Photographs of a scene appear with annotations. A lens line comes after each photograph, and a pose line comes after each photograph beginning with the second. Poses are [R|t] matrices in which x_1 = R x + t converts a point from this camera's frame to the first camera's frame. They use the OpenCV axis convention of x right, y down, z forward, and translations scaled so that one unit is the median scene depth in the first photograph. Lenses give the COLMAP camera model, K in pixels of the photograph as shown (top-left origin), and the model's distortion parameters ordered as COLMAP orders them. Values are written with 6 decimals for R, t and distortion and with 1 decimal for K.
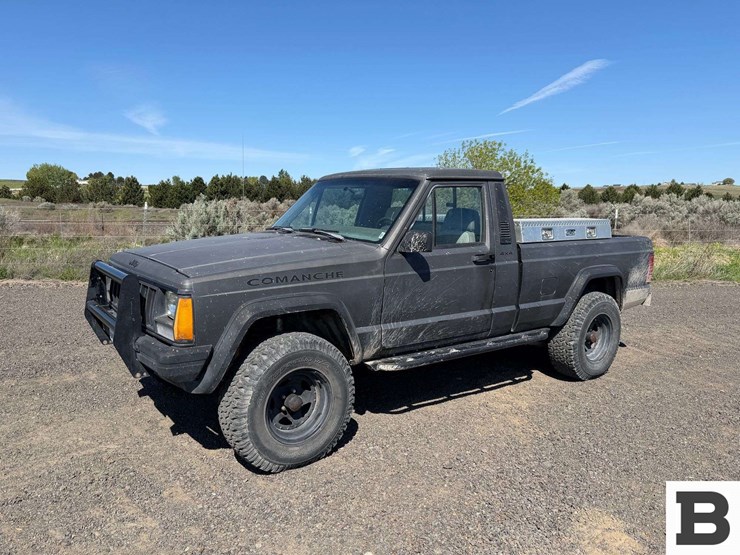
lens RADIAL K [[544.8, 0, 348.1], [0, 544.8, 295.2], [0, 0, 1]] dist [0.168835, -0.352842]
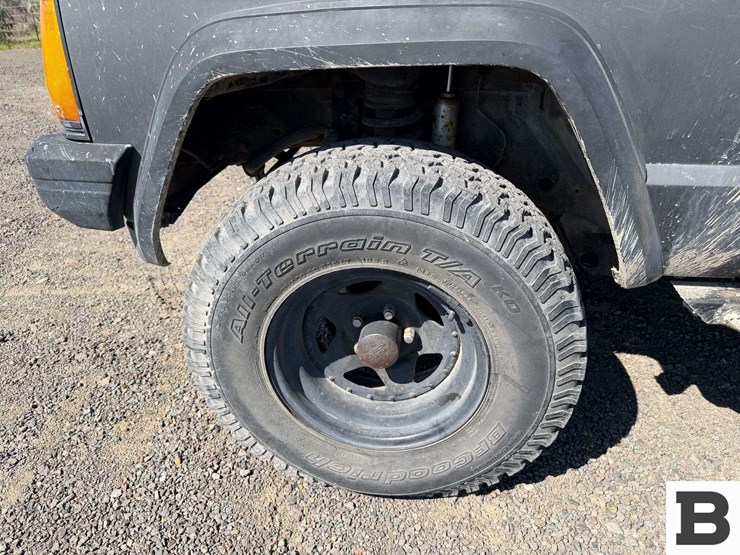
lens RADIAL K [[544.8, 0, 348.1], [0, 544.8, 295.2], [0, 0, 1]] dist [0.168835, -0.352842]
pose [[0.714788, 0.316349, -0.623700, 0.083409], [-0.064397, 0.917823, 0.391732, 0.021851], [0.696370, -0.239841, 0.676421, 0.622926]]
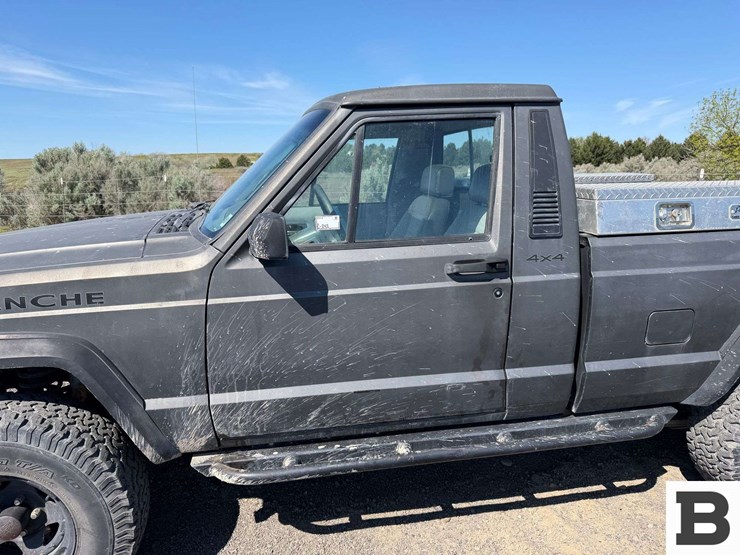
lens RADIAL K [[529.0, 0, 360.6], [0, 529.0, 282.0], [0, 0, 1]] dist [-0.001749, -0.001319]
pose [[0.904248, 0.063308, -0.422288, 0.360225], [-0.042429, 0.997375, 0.058670, -0.080127], [0.424894, -0.035135, 0.904561, 0.558116]]
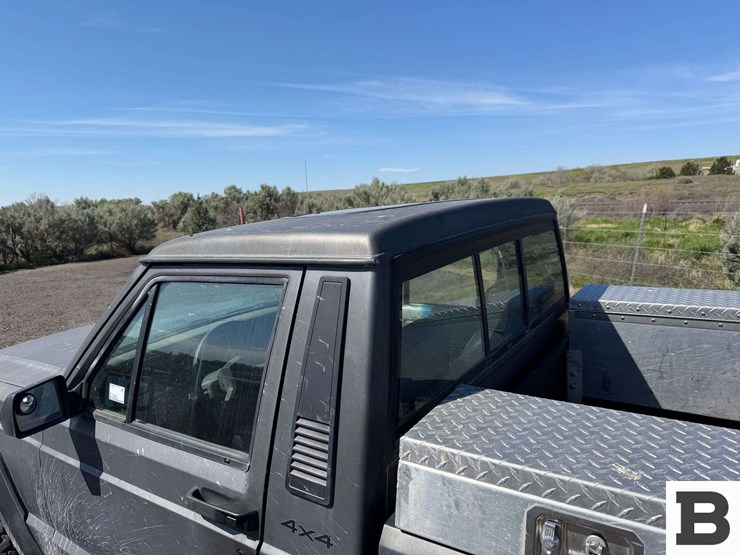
lens RADIAL K [[520.0, 0, 361.3], [0, 520.0, 266.9], [0, 0, 1]] dist [0.068529, -0.083182]
pose [[0.345310, 0.096880, -0.933475, 0.567910], [-0.096480, 0.993052, 0.067374, -0.244476], [0.933516, 0.066797, 0.352258, 0.989588]]
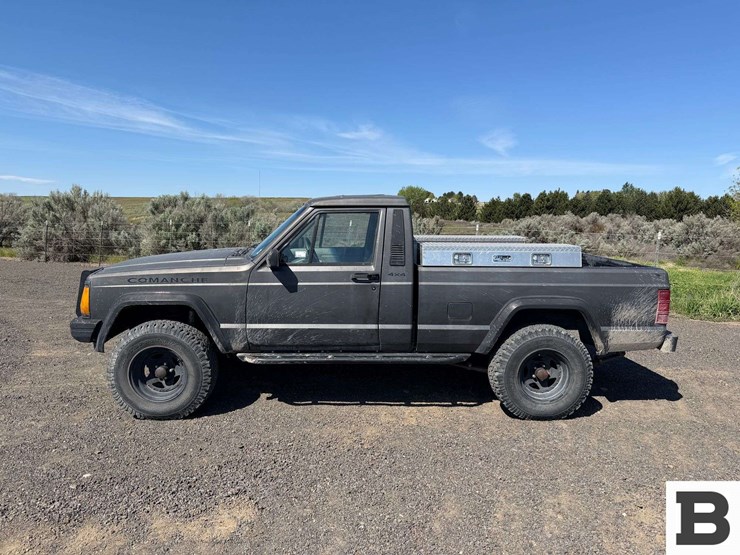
lens RADIAL K [[522.7, 0, 370.0], [0, 522.7, 277.5], [0, 0, 1]] dist [0.063811, -0.088793]
pose [[0.840422, 0.065698, -0.537936, 0.841455], [-0.093480, 0.995320, -0.024487, -0.043245], [0.533810, 0.070866, 0.842630, 0.134086]]
